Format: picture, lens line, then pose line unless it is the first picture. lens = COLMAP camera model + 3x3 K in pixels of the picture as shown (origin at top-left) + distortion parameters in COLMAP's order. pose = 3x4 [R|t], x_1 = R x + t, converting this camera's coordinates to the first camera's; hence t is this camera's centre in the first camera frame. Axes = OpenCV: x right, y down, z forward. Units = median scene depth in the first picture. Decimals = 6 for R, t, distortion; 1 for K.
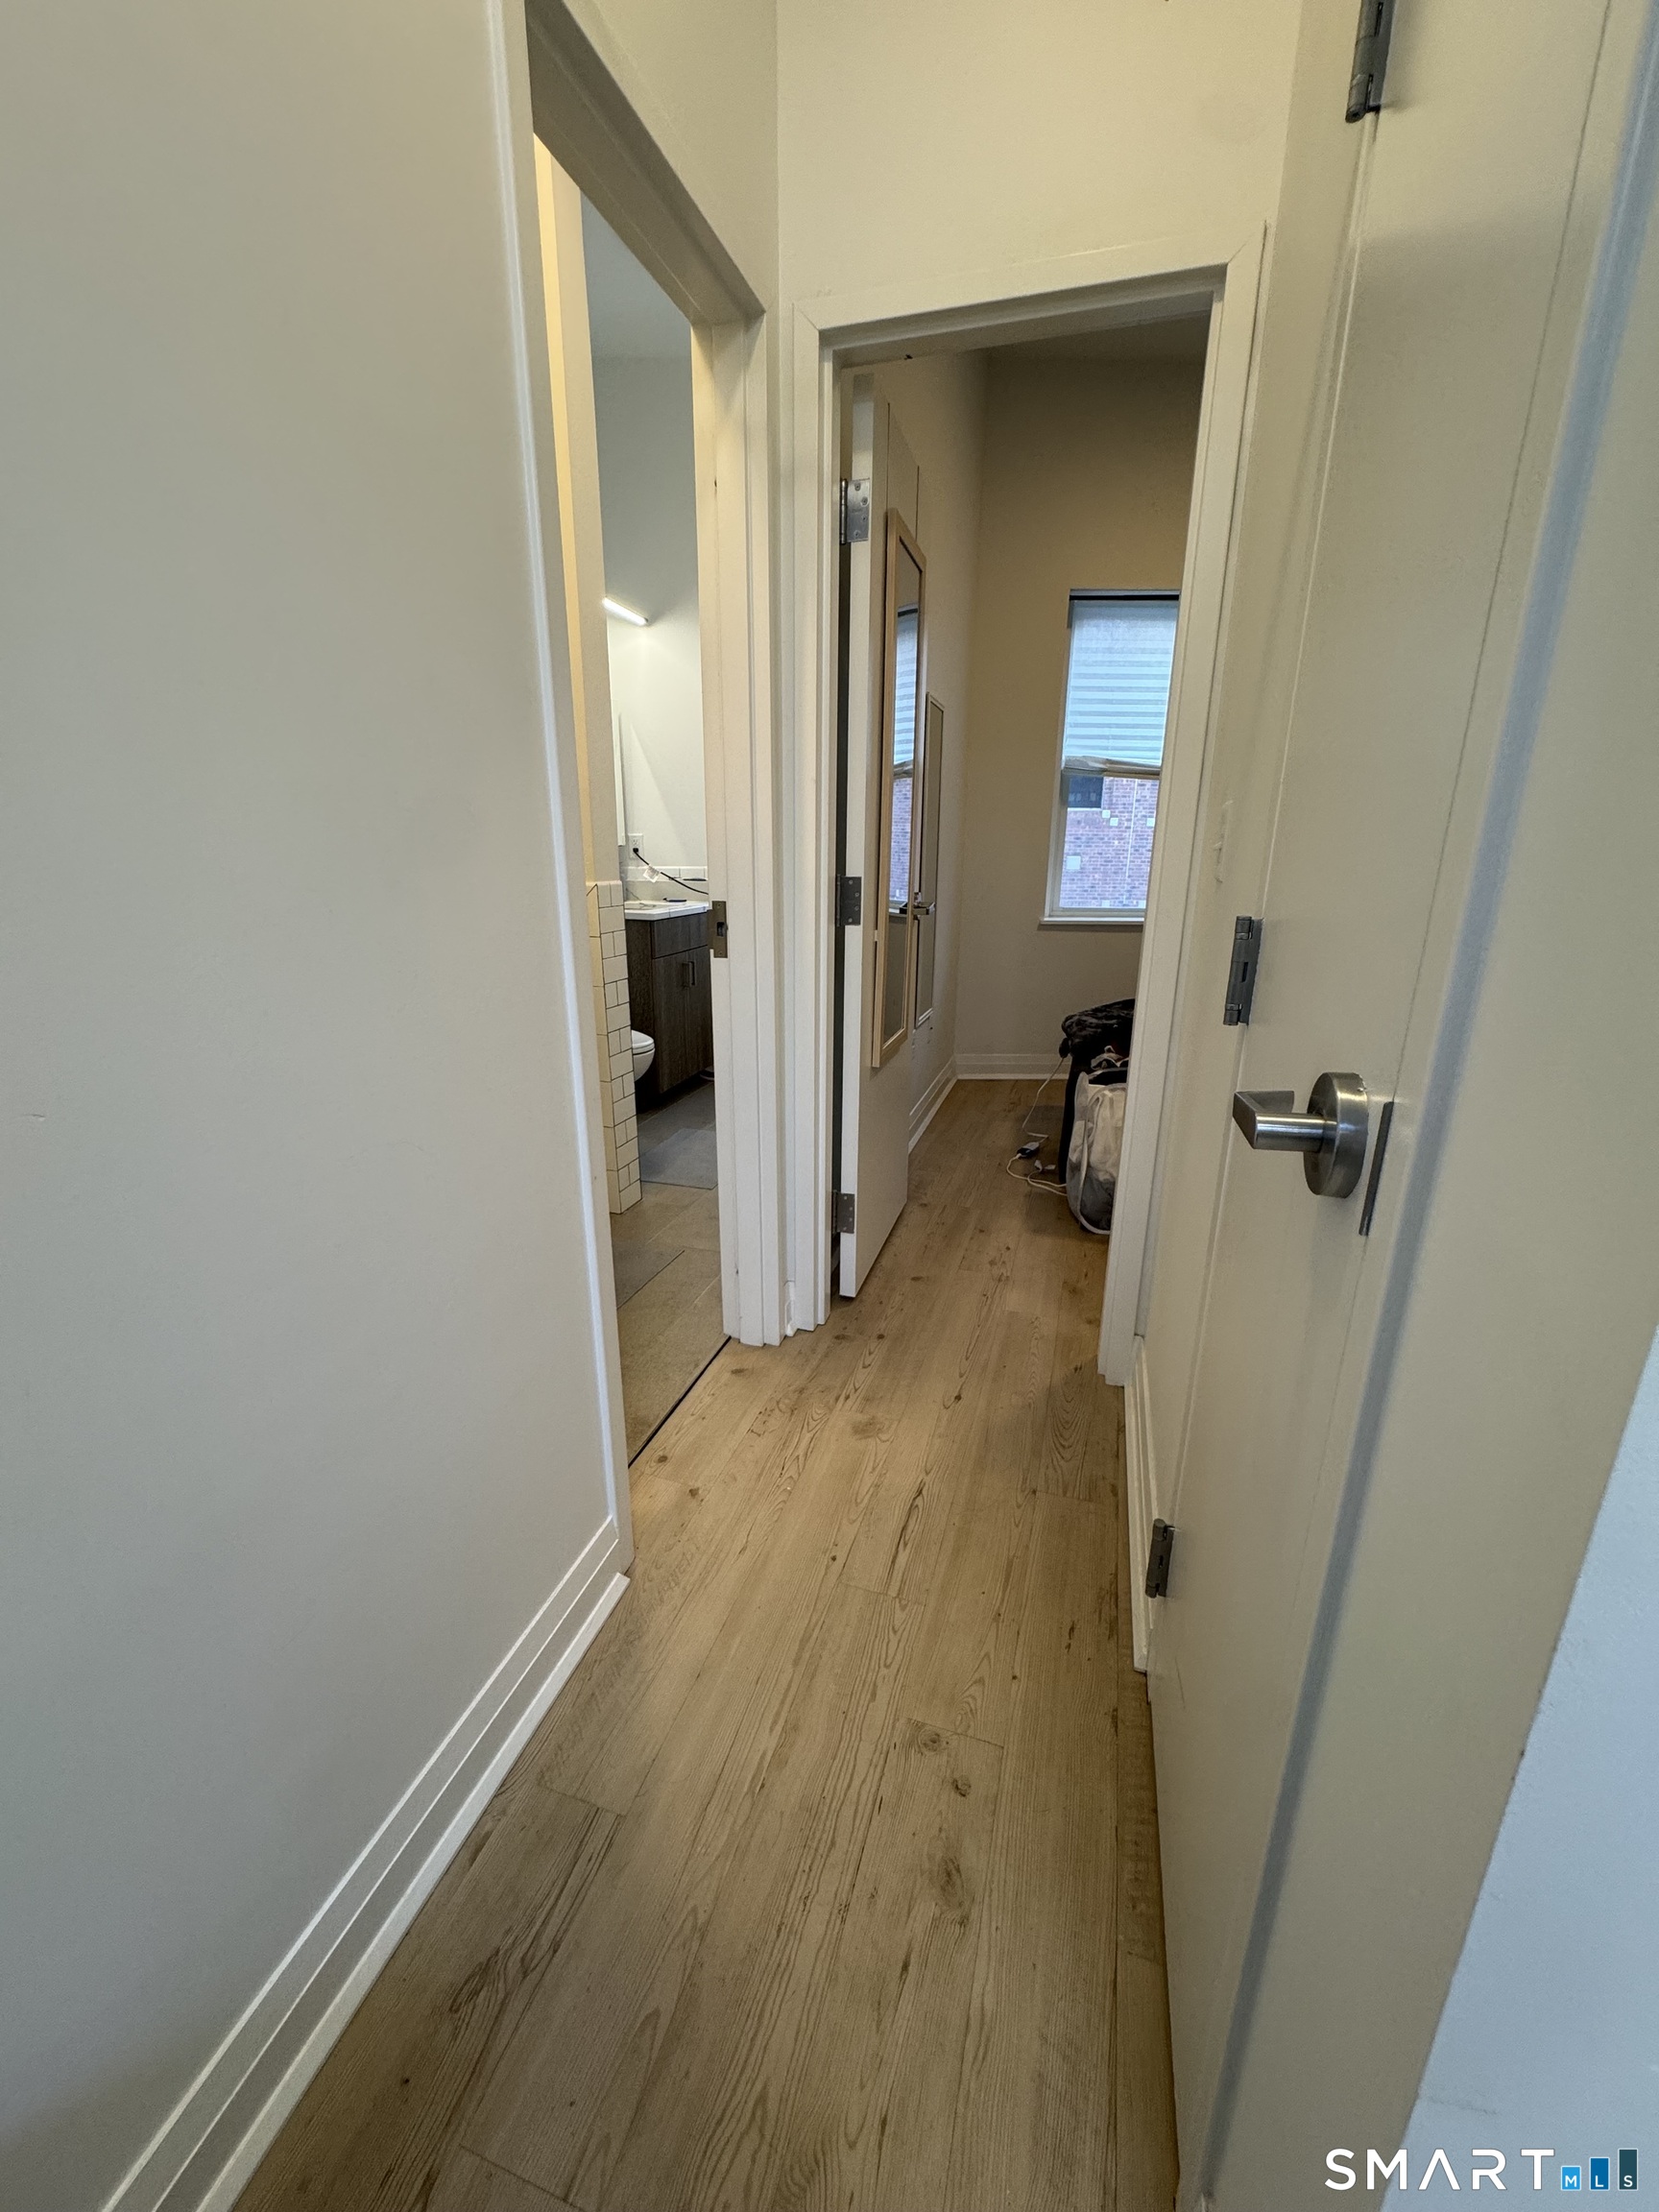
lens RADIAL K [[874.7, 0, 825.4], [0, 874.7, 1102.1], [0, 0, 1]] dist [0.000448, 0.000122]
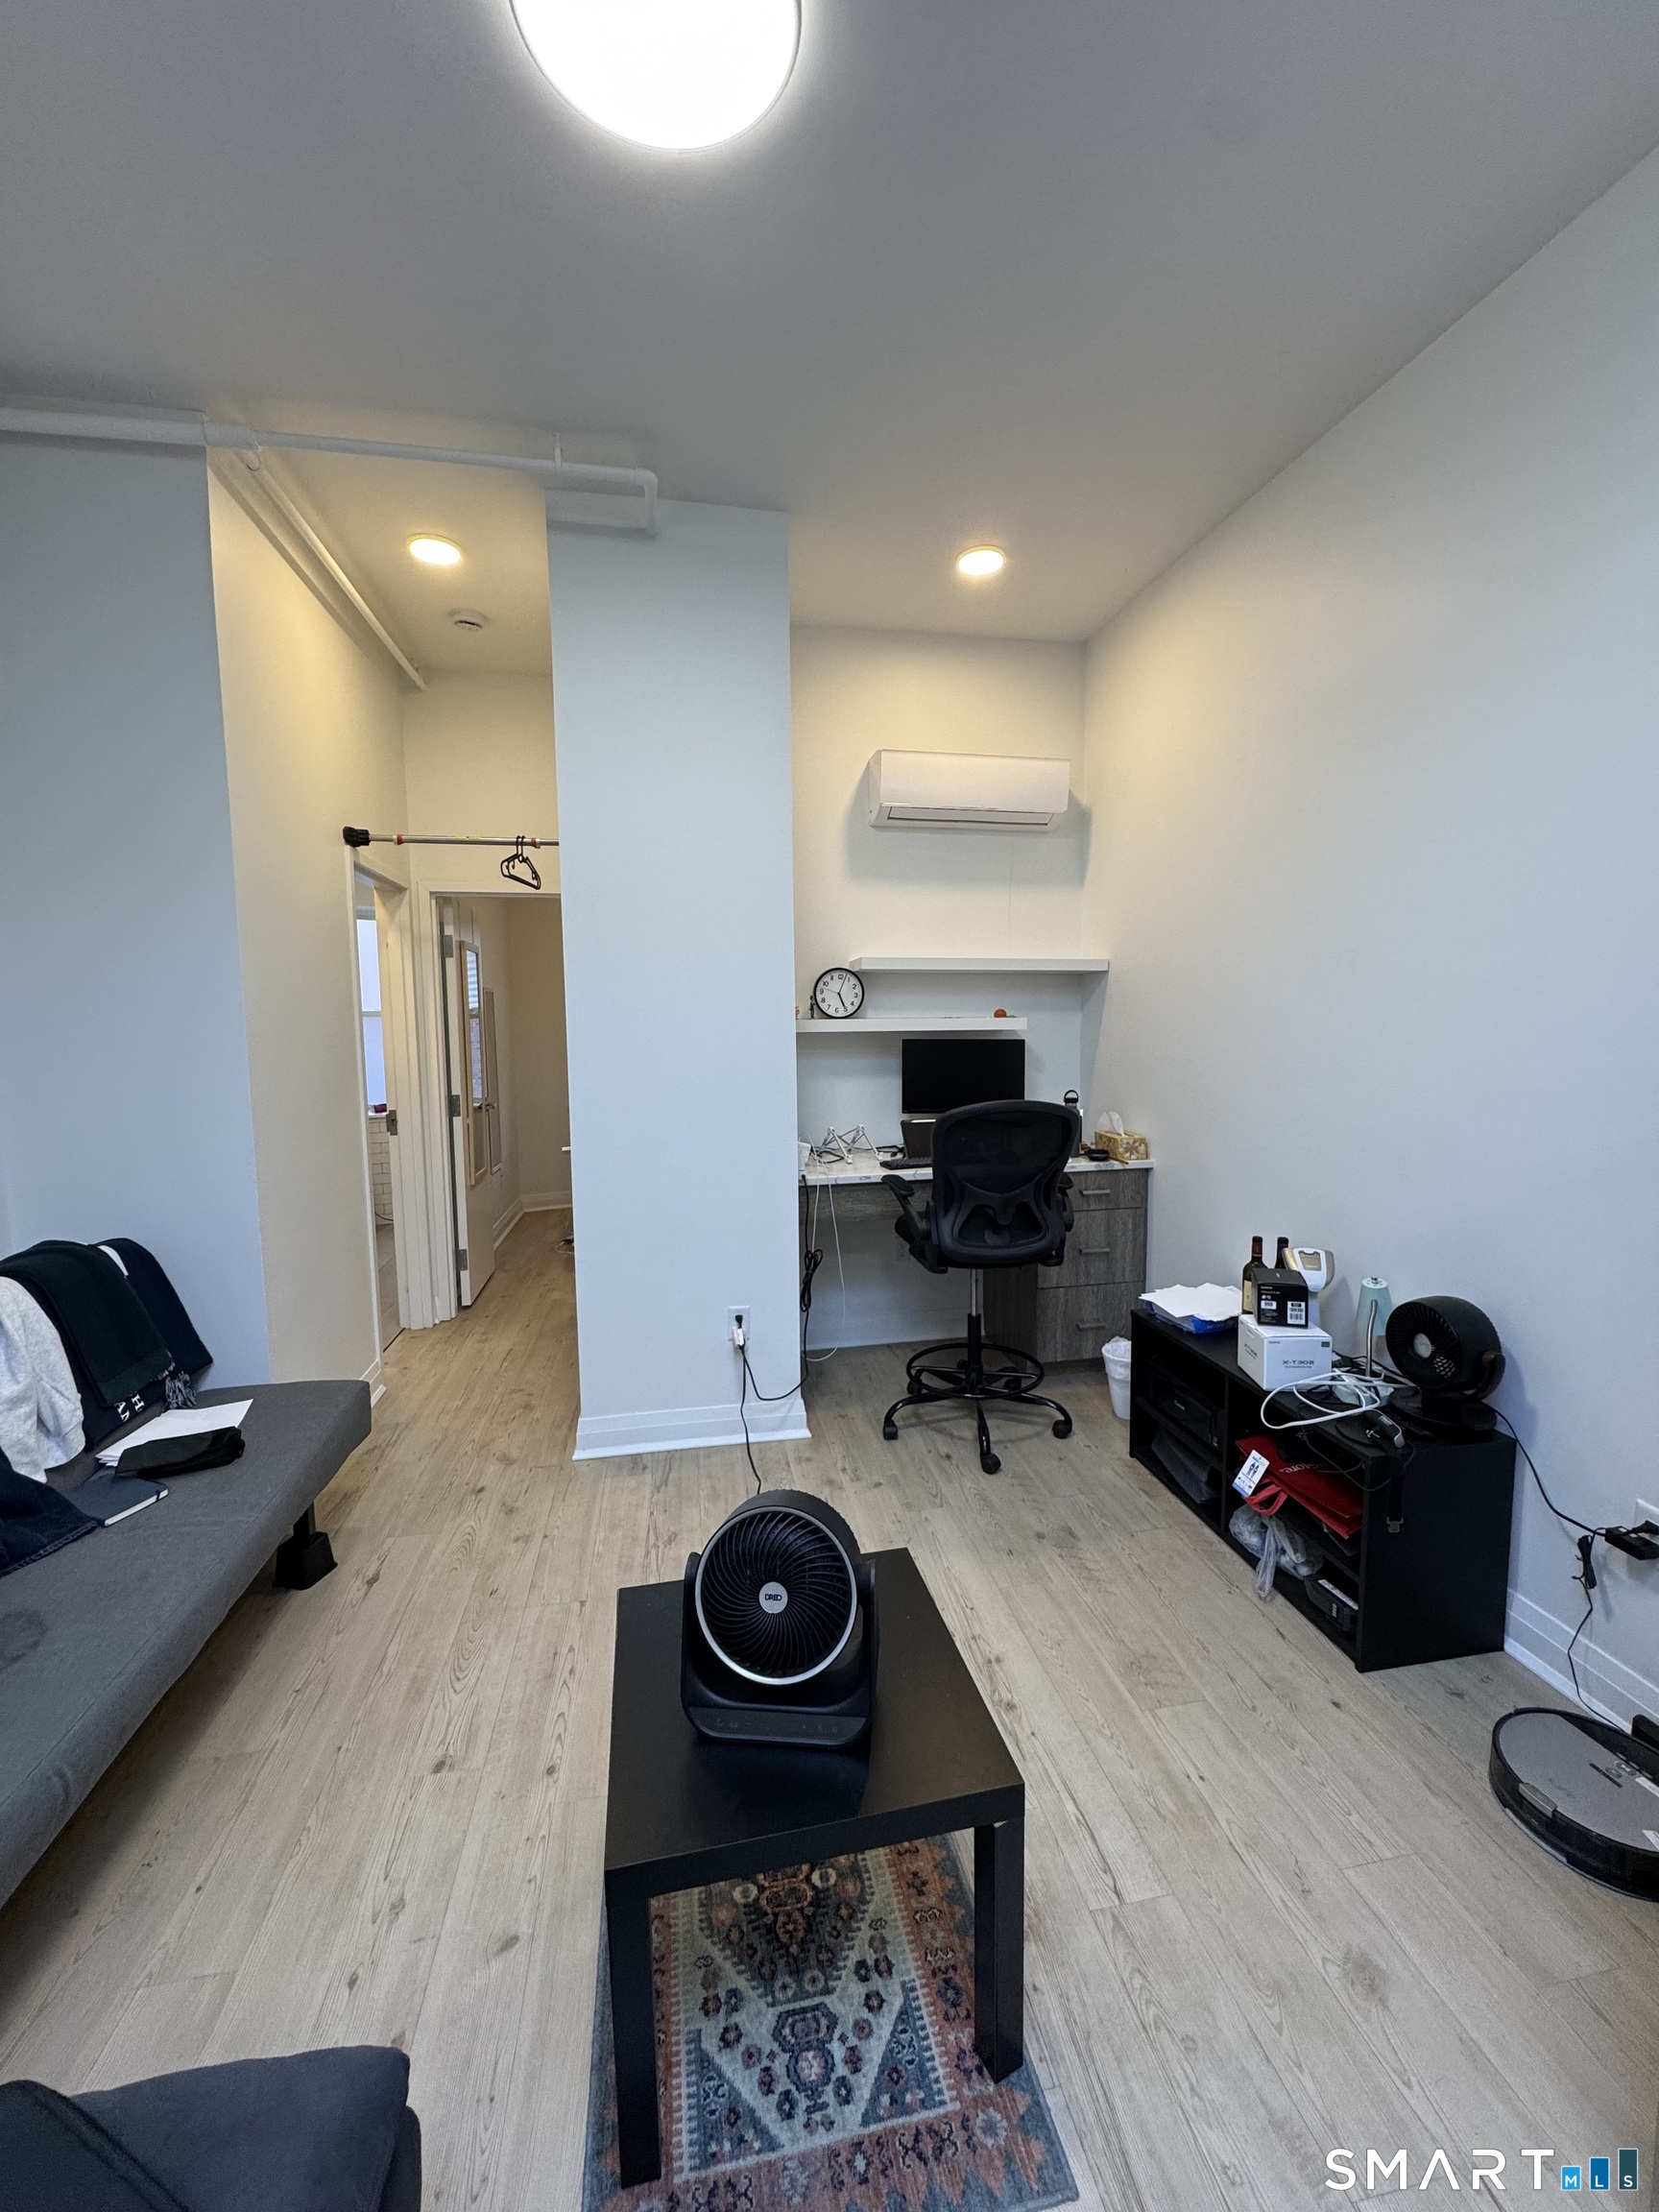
lens RADIAL K [[874.7, 0, 825.4], [0, 874.7, 1102.1], [0, 0, 1]] dist [0.000448, 0.000122]
pose [[0.887147, -0.057242, 0.457923, -0.149497], [0.145721, 0.976257, -0.160274, 0.240388], [-0.437876, 0.208915, 0.874425, -1.291214]]
